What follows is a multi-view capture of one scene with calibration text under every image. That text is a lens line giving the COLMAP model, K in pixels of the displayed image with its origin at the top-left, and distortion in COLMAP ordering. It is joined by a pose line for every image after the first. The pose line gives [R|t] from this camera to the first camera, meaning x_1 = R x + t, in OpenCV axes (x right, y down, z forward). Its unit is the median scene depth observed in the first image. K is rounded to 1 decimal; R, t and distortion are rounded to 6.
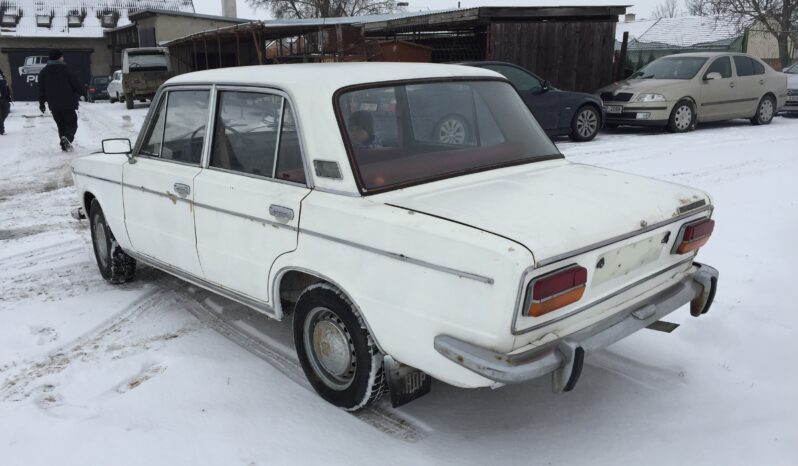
lens RADIAL K [[684.5, 0, 397.9], [0, 684.5, 231.7], [0, 0, 1]] dist [0.038433, -0.004957]
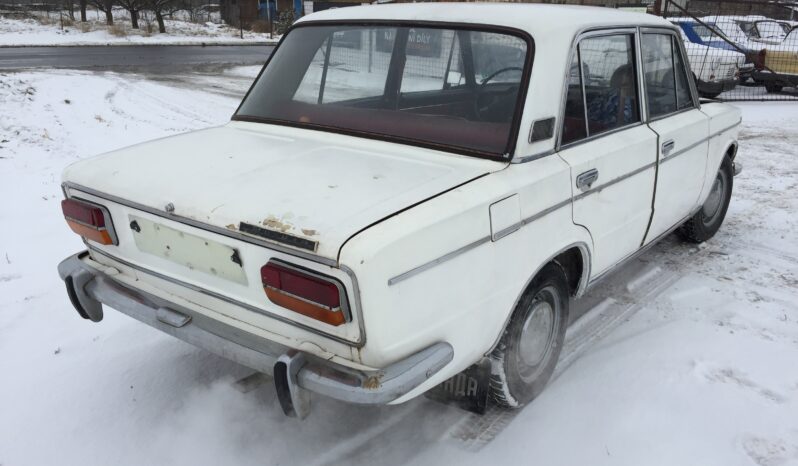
lens RADIAL K [[684.5, 0, 395.7], [0, 684.5, 235.2], [0, 0, 1]] dist [0.038433, -0.004957]
pose [[0.180848, 0.327984, -0.927211, 1.003284], [-0.250388, 0.927046, 0.279089, -0.234763], [0.951105, 0.181690, 0.249778, 0.919406]]
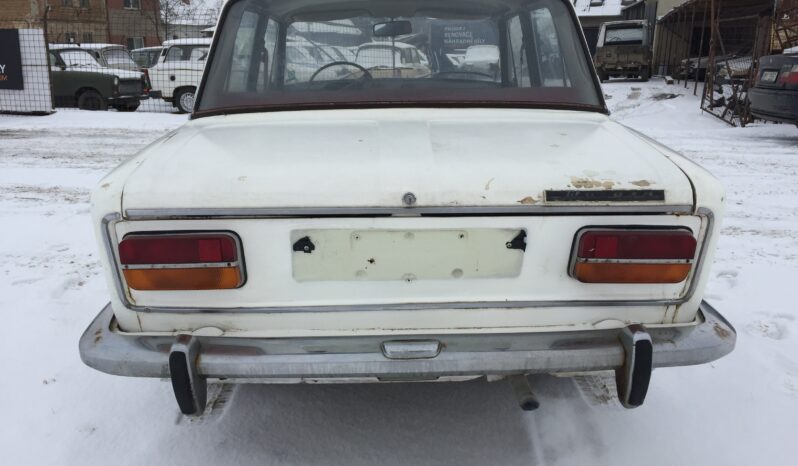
lens RADIAL K [[684.5, 0, 401.7], [0, 684.5, 235.1], [0, 0, 1]] dist [0.038433, -0.004957]
pose [[0.749666, 0.183551, -0.635853, 0.631881], [-0.164520, 0.982297, 0.089590, -0.027584], [0.641041, 0.037448, 0.766593, 0.481748]]
